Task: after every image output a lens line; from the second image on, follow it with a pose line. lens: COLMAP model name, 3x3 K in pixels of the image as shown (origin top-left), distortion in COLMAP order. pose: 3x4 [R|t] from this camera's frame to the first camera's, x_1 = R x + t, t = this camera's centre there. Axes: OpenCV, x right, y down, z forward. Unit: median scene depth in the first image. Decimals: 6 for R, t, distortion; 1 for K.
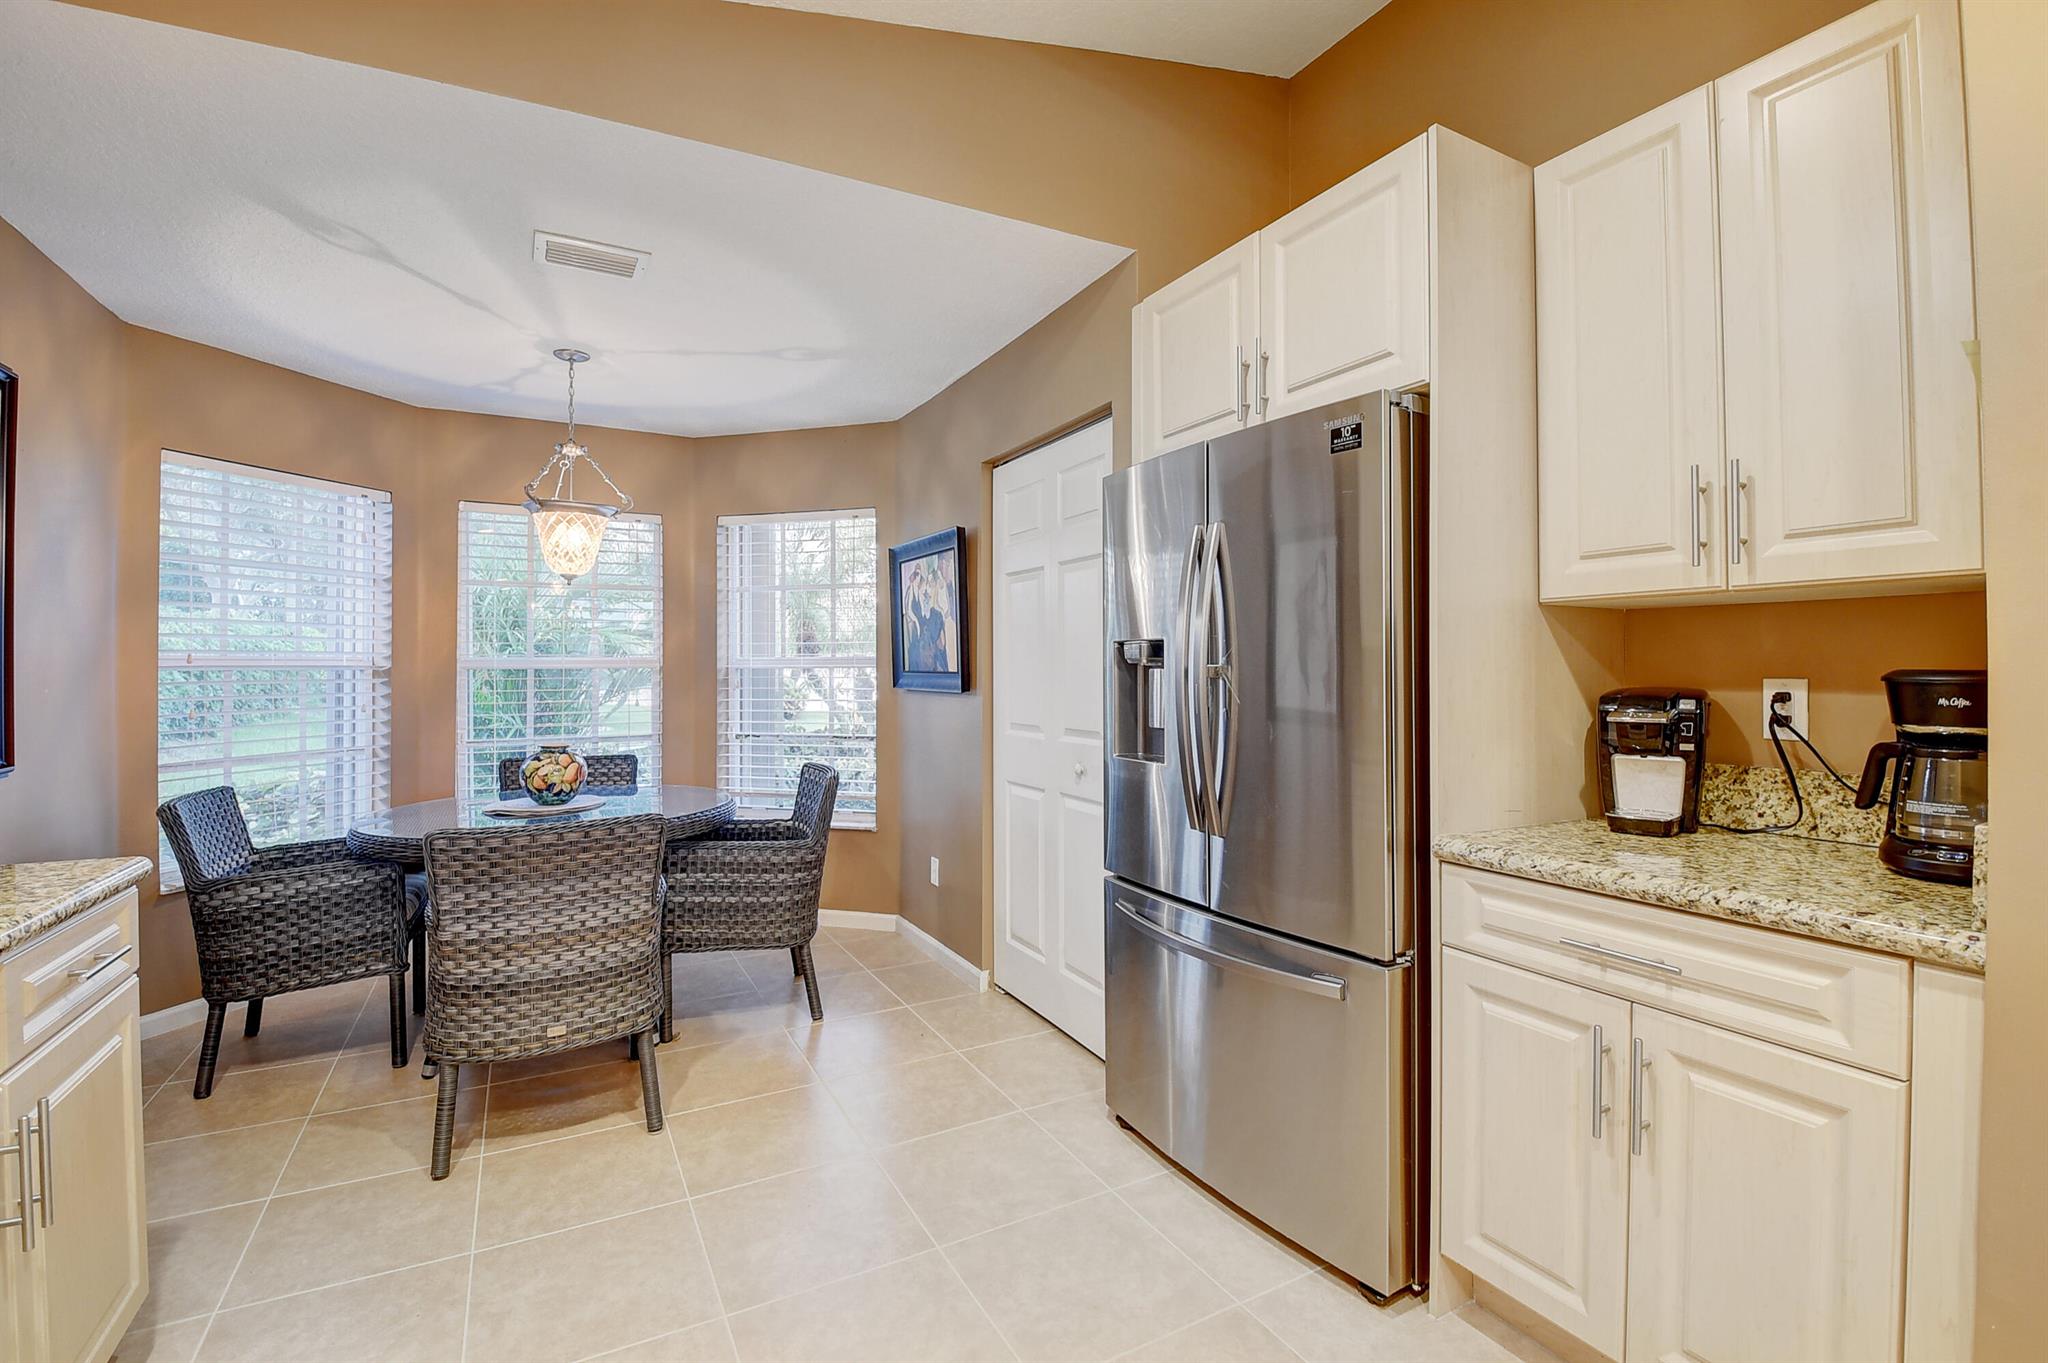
lens RADIAL K [[901.2, 0, 1019.0], [0, 901.2, 656.1], [0, 0, 1]] dist [0.015121, -0.028943]
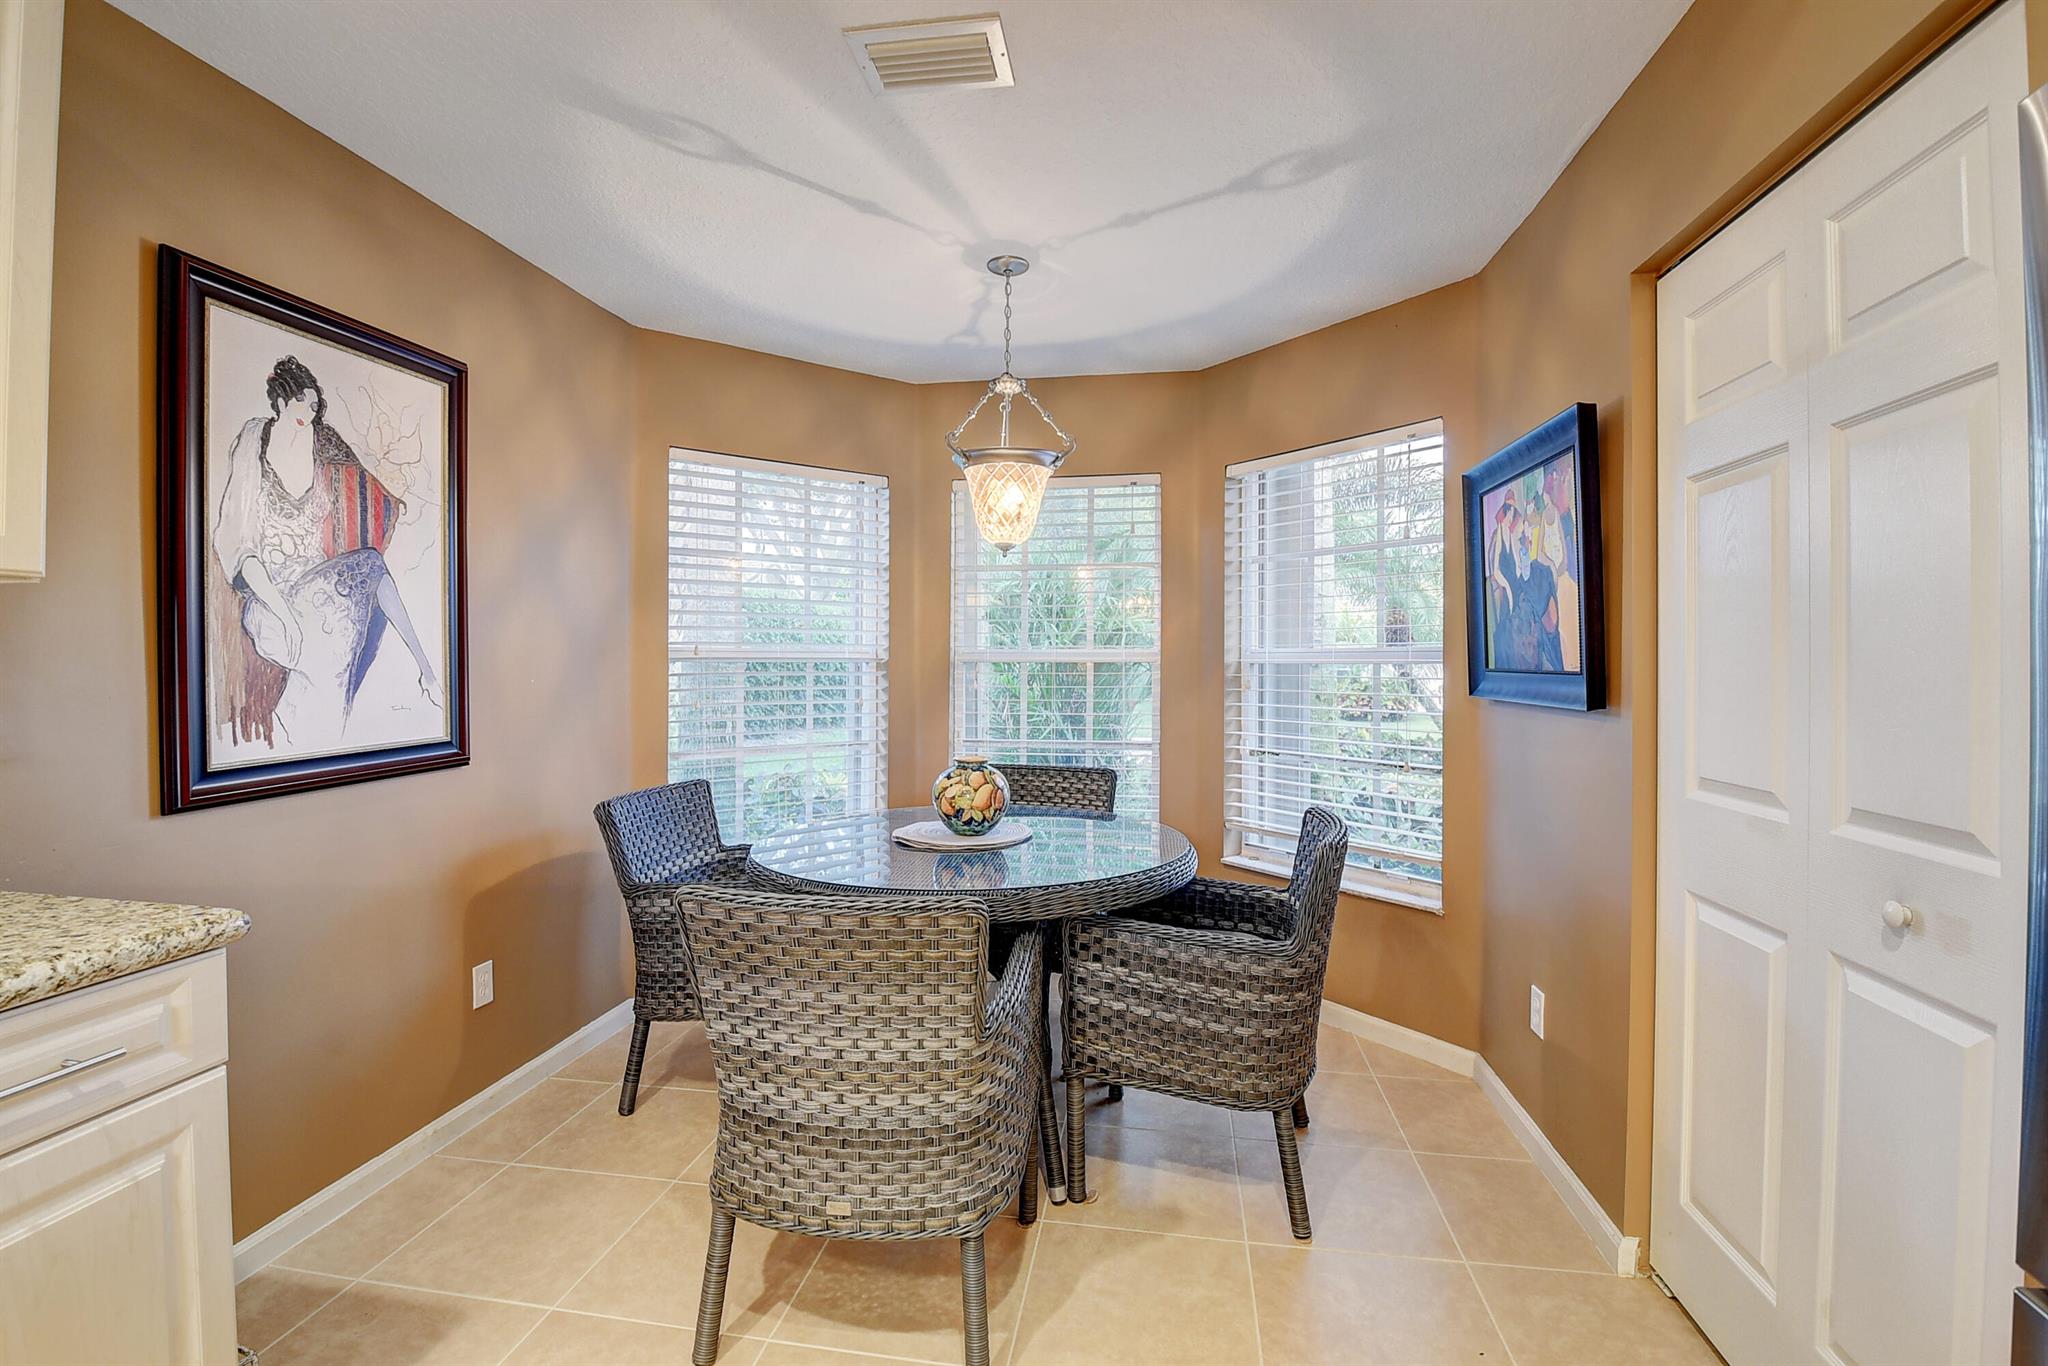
lens RADIAL K [[901.2, 0, 1019.0], [0, 901.2, 657.6], [0, 0, 1]] dist [0.015121, -0.028943]
pose [[0.791481, 0.002145, -0.611190, -0.003218], [0.002443, 0.999975, 0.006673, 0.005154], [0.611188, -0.006774, 0.791456, 0.404279]]
